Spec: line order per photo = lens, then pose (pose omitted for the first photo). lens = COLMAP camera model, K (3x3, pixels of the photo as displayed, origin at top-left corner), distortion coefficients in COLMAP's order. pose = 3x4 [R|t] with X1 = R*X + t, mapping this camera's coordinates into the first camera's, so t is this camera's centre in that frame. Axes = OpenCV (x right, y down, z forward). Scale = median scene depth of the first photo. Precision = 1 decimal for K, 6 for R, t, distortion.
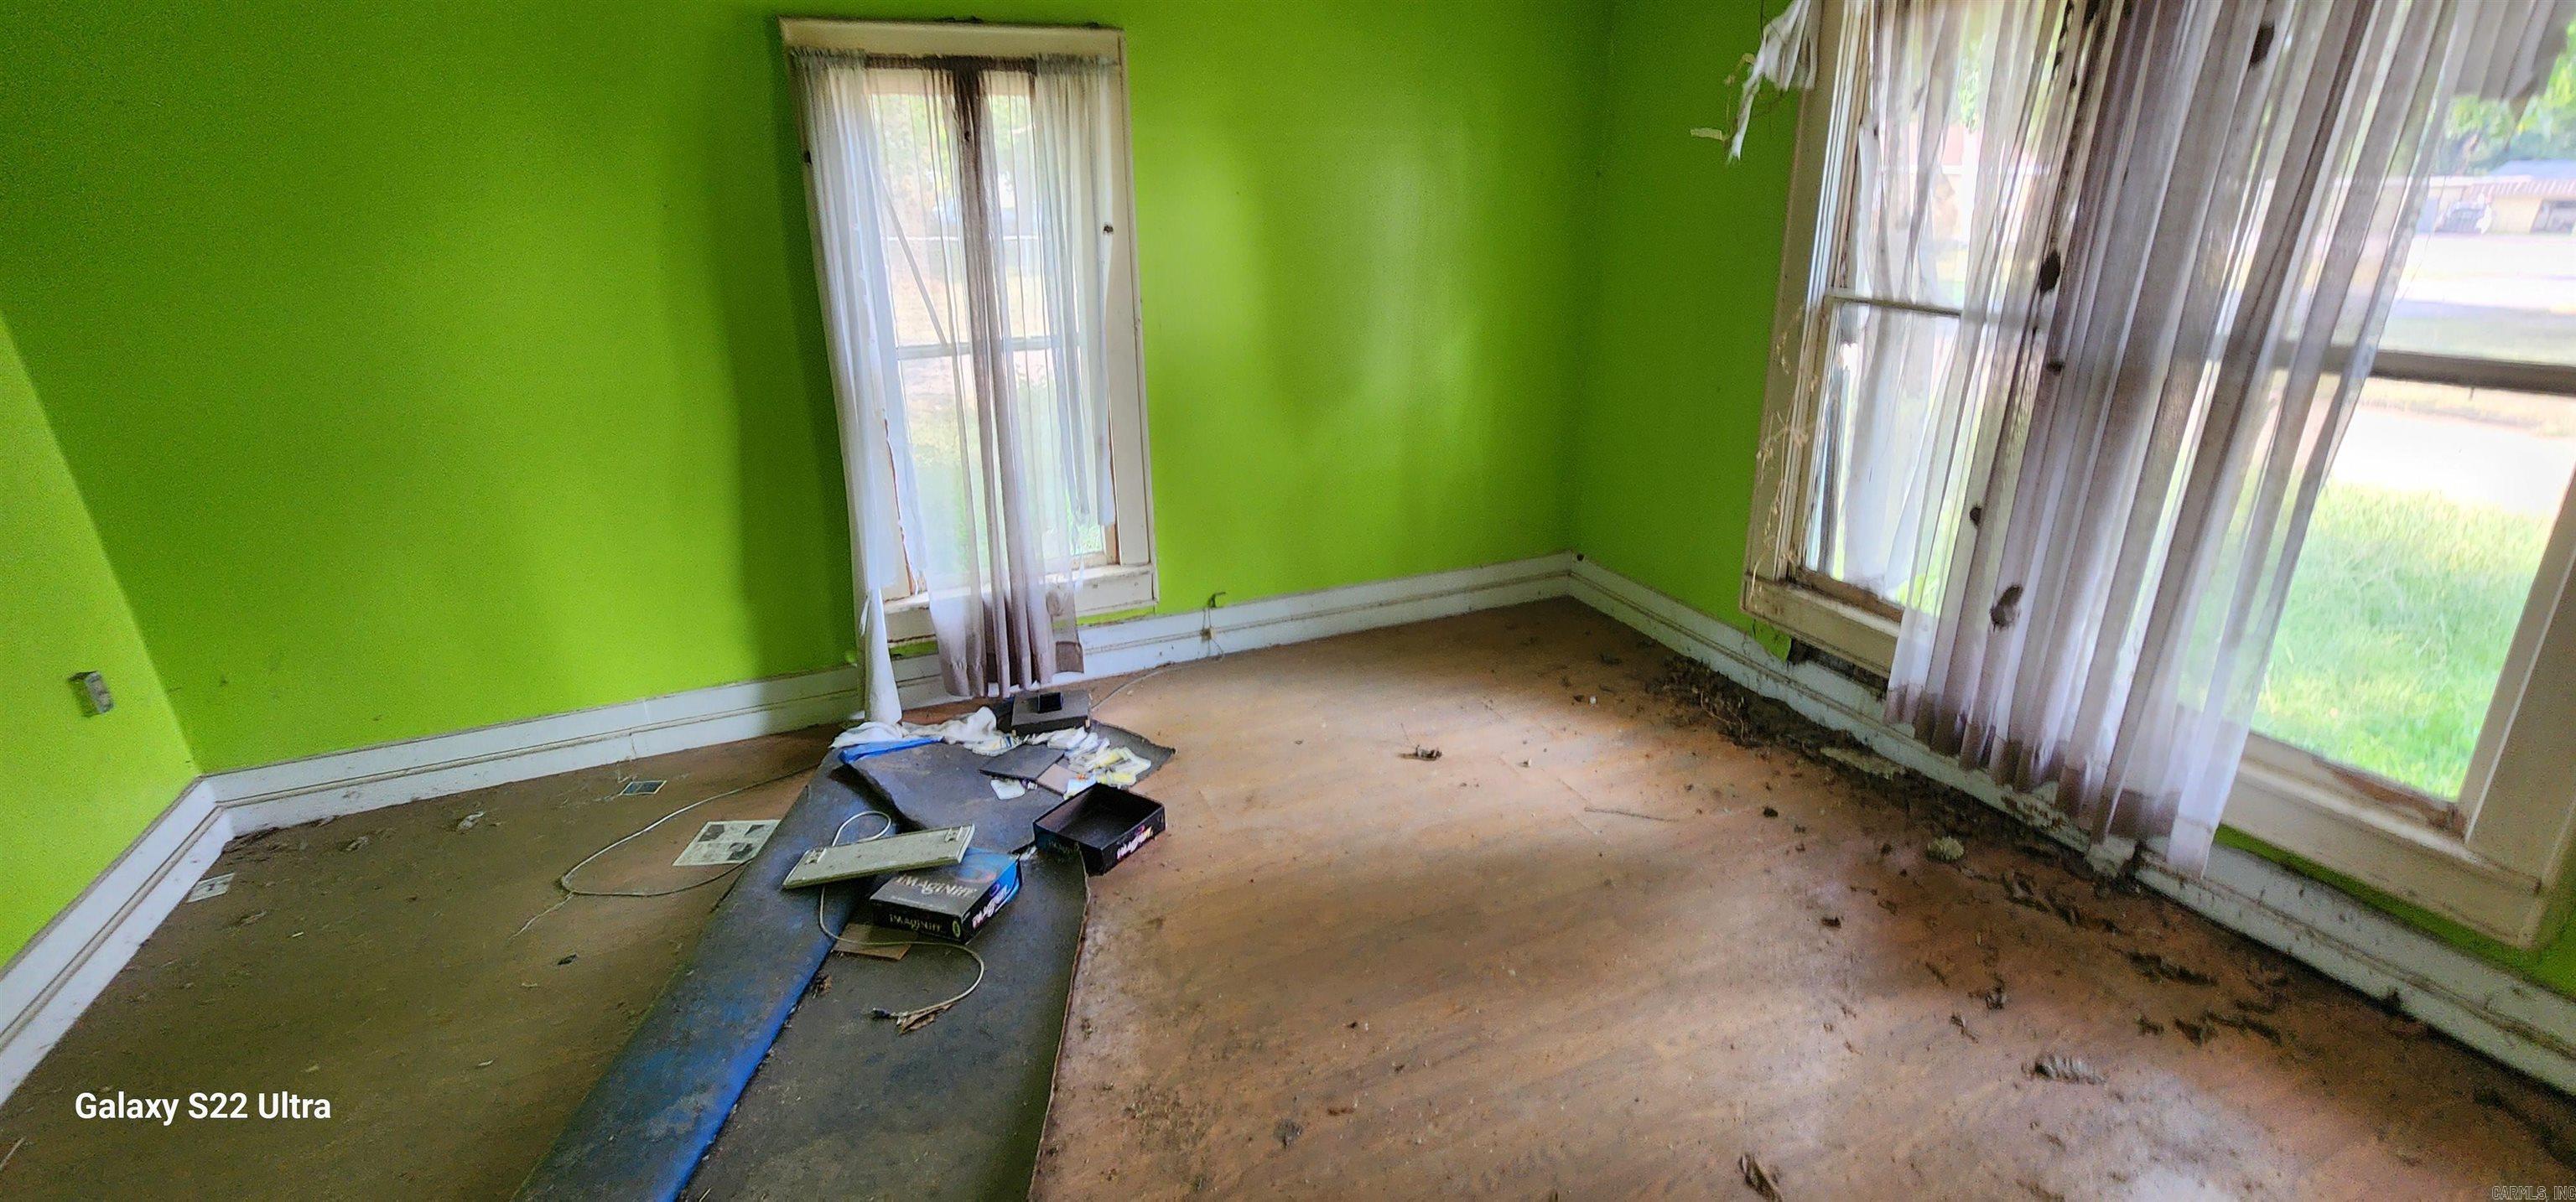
lens RADIAL K [[1065.9, 0, 1302.6], [0, 1065.9, 579.0], [0, 0, 1]] dist [-0.006549, 0.003102]
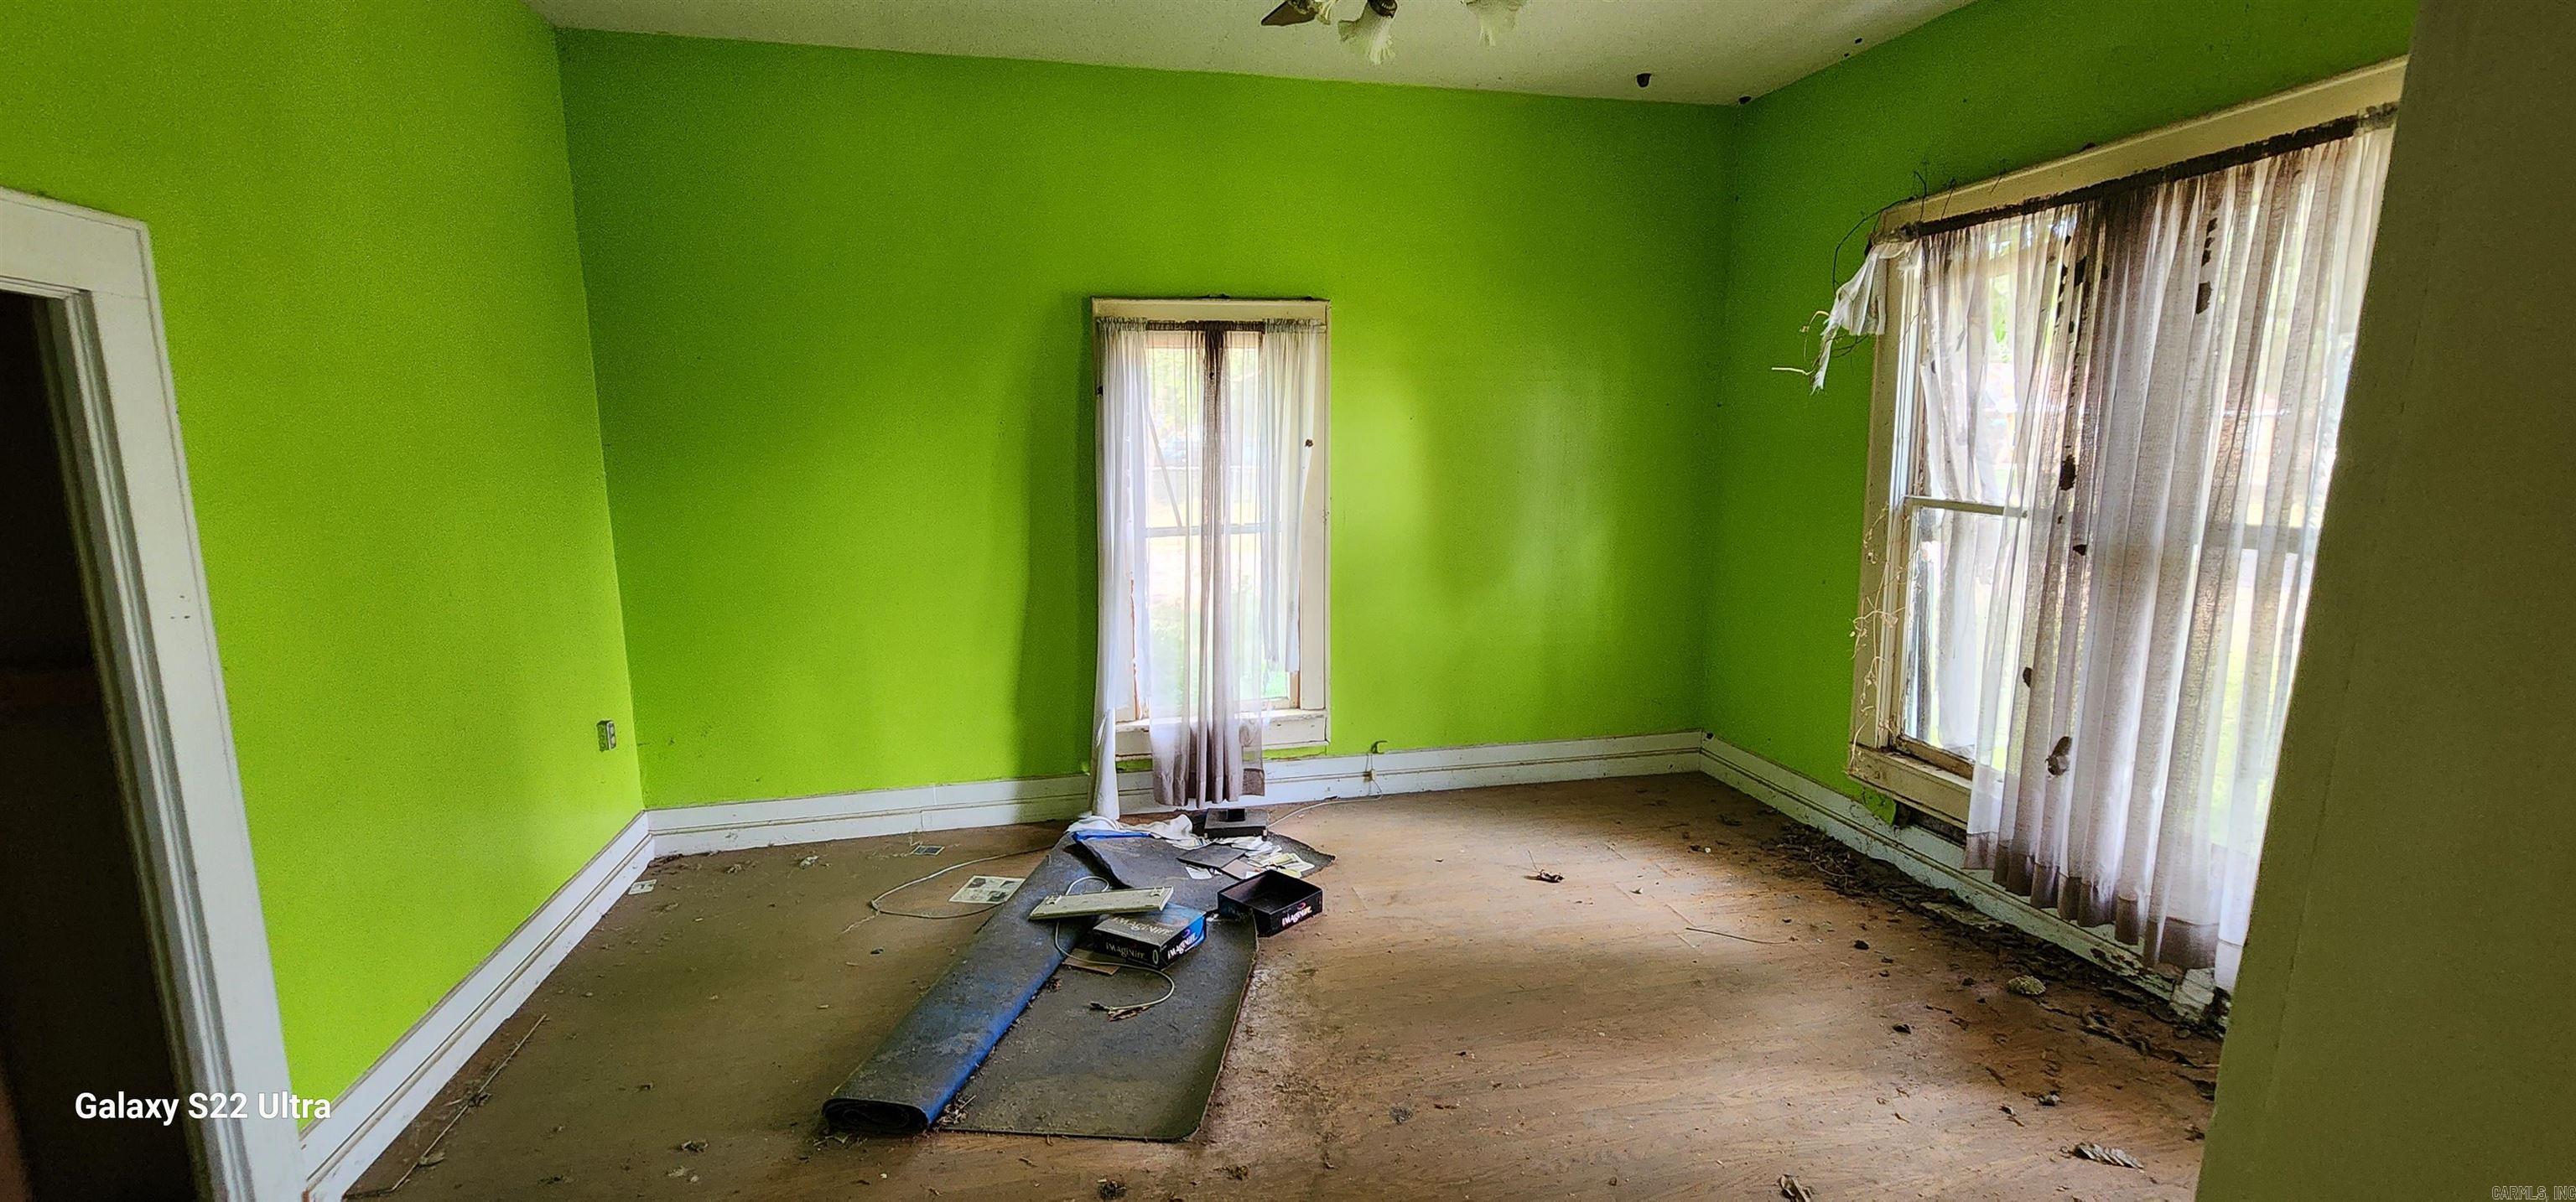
lens RADIAL K [[1065.9, 0, 1282.0], [0, 1065.9, 616.0], [0, 0, 1]] dist [-0.006549, 0.003102]
pose [[0.980477, 0.037239, -0.193074, 0.050079], [-0.071738, 0.981968, -0.174905, 0.122704], [0.183079, 0.185342, 0.965469, -0.253960]]
